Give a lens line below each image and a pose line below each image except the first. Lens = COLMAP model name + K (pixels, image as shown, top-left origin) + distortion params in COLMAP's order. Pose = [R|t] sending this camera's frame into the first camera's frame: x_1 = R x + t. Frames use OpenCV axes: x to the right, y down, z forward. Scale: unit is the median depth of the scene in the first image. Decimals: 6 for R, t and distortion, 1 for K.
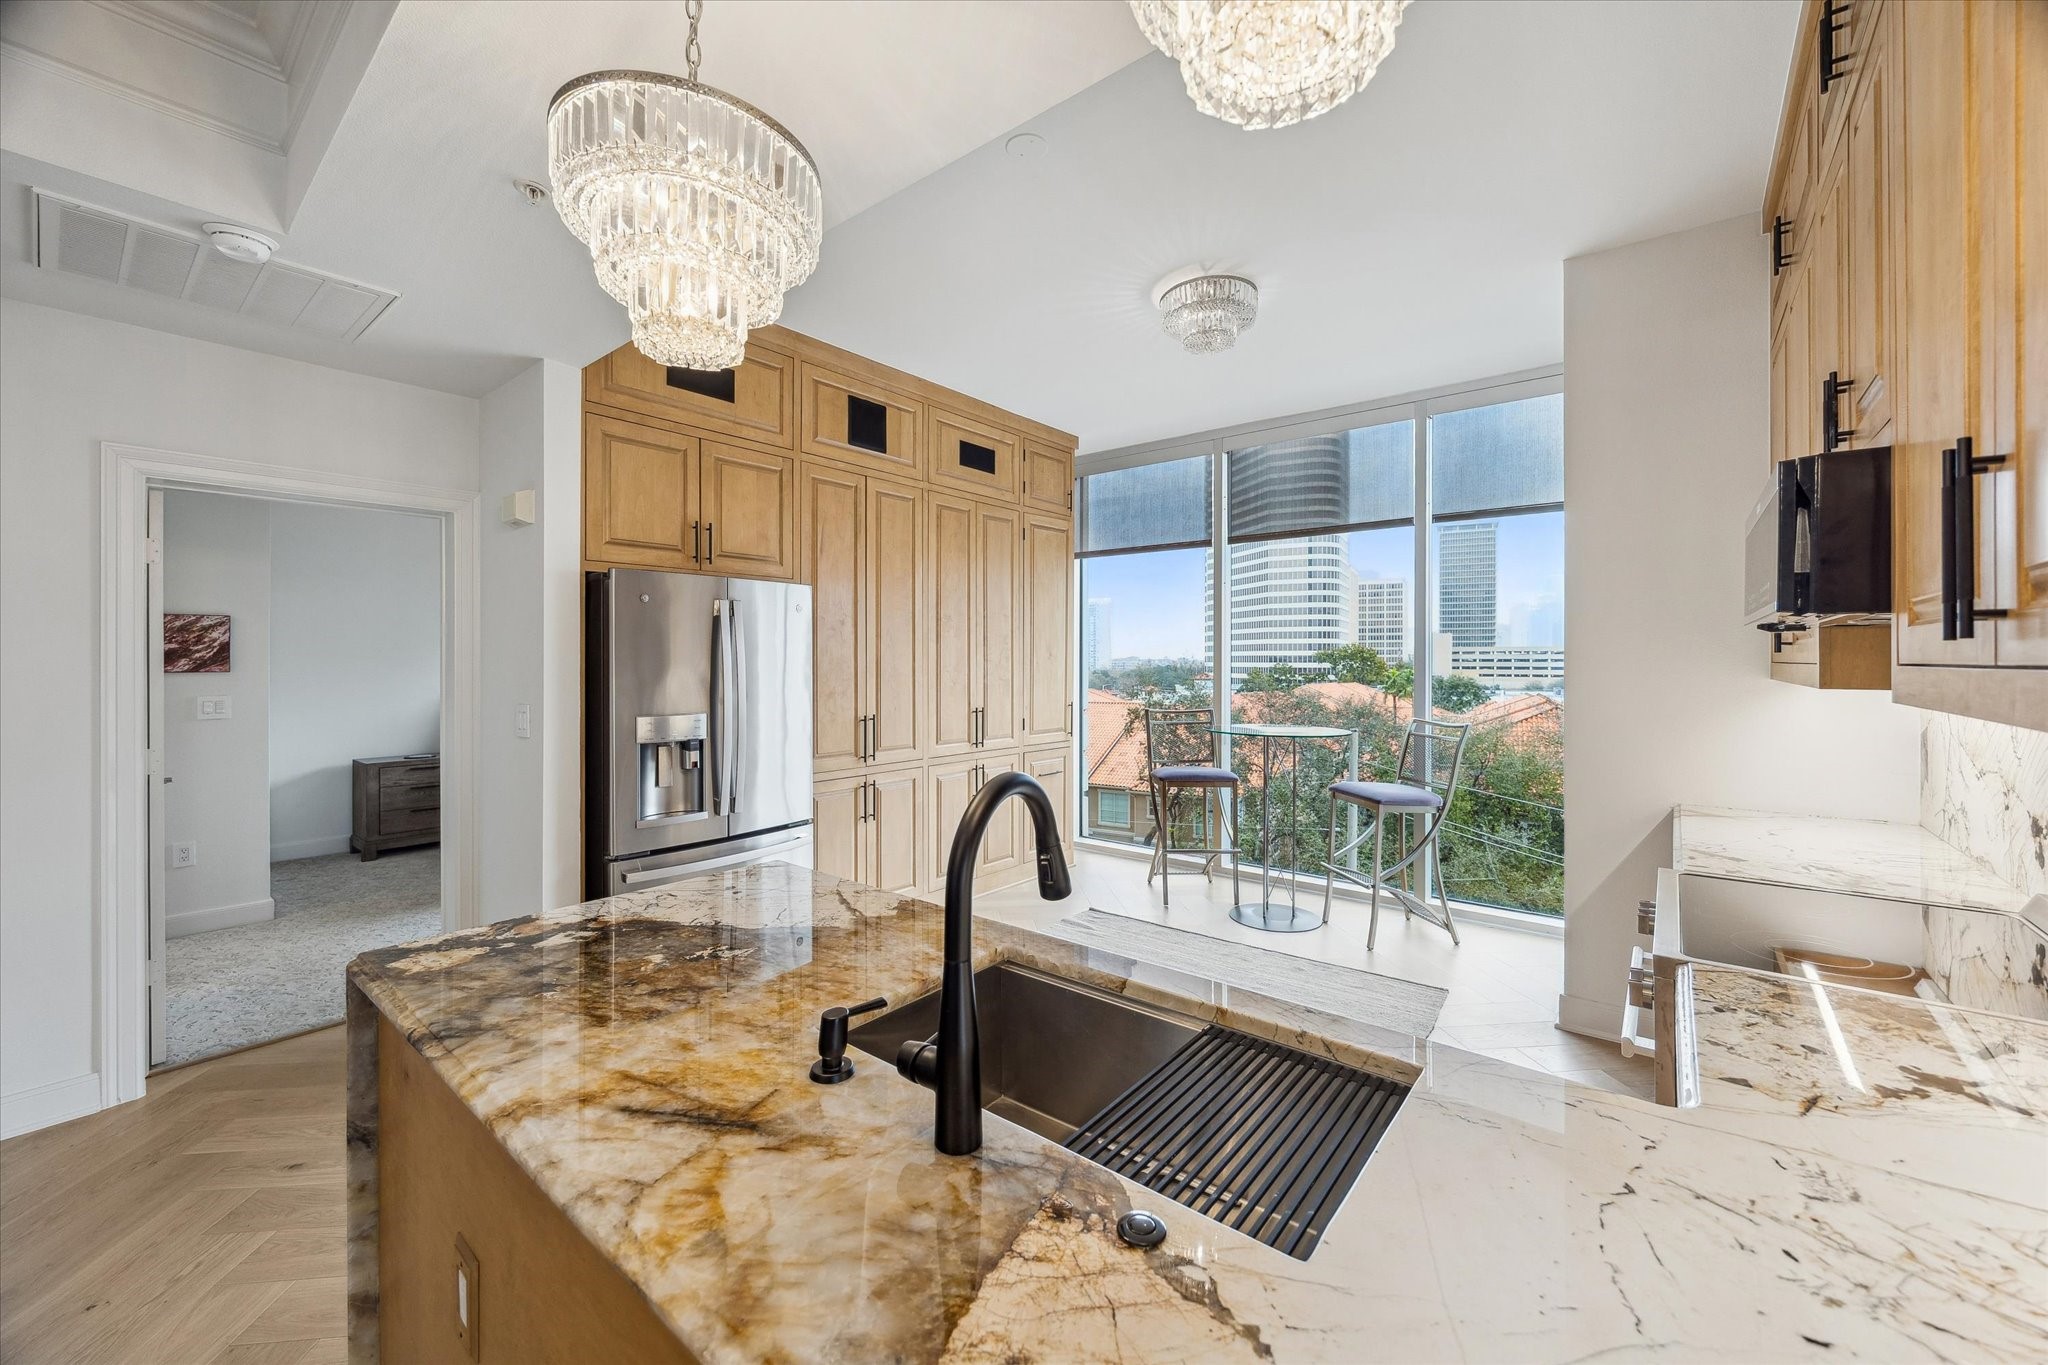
lens RADIAL K [[780.7, 0, 1019.5], [0, 780.7, 661.0], [0, 0, 1]] dist [0.001980, -0.000476]
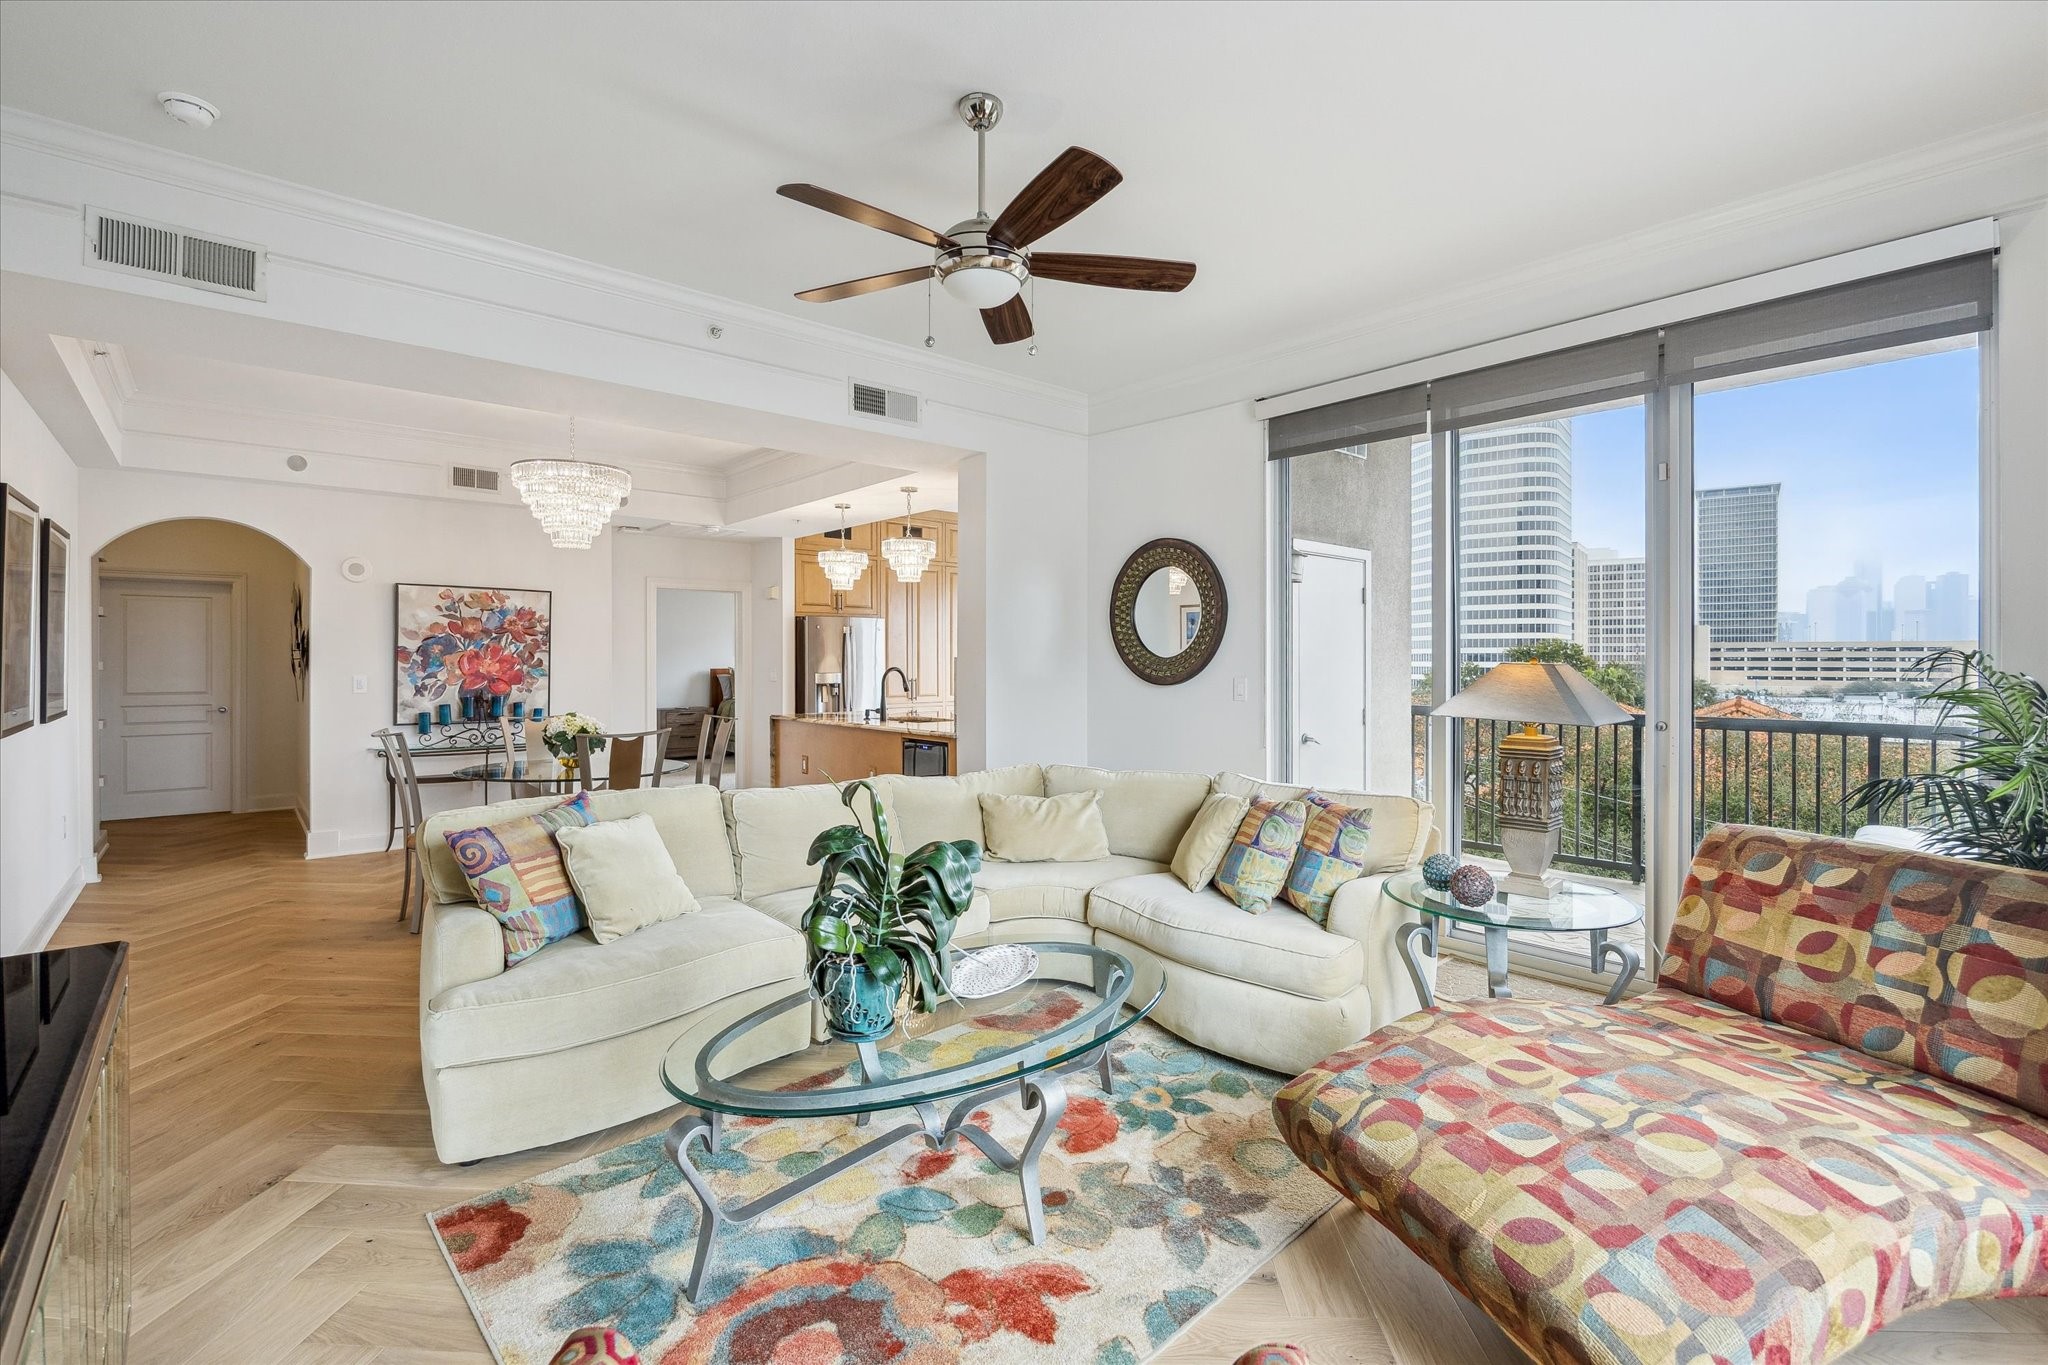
lens RADIAL K [[914.7, 0, 1034.1], [0, 914.7, 657.6], [0, 0, 1]] dist [-0.012518, 0.000491]
pose [[0.988382, -0.001144, -0.151988, 0.043626], [0.000651, 0.999994, -0.003297, 0.001912], [0.151990, 0.003159, 0.988377, -0.119668]]
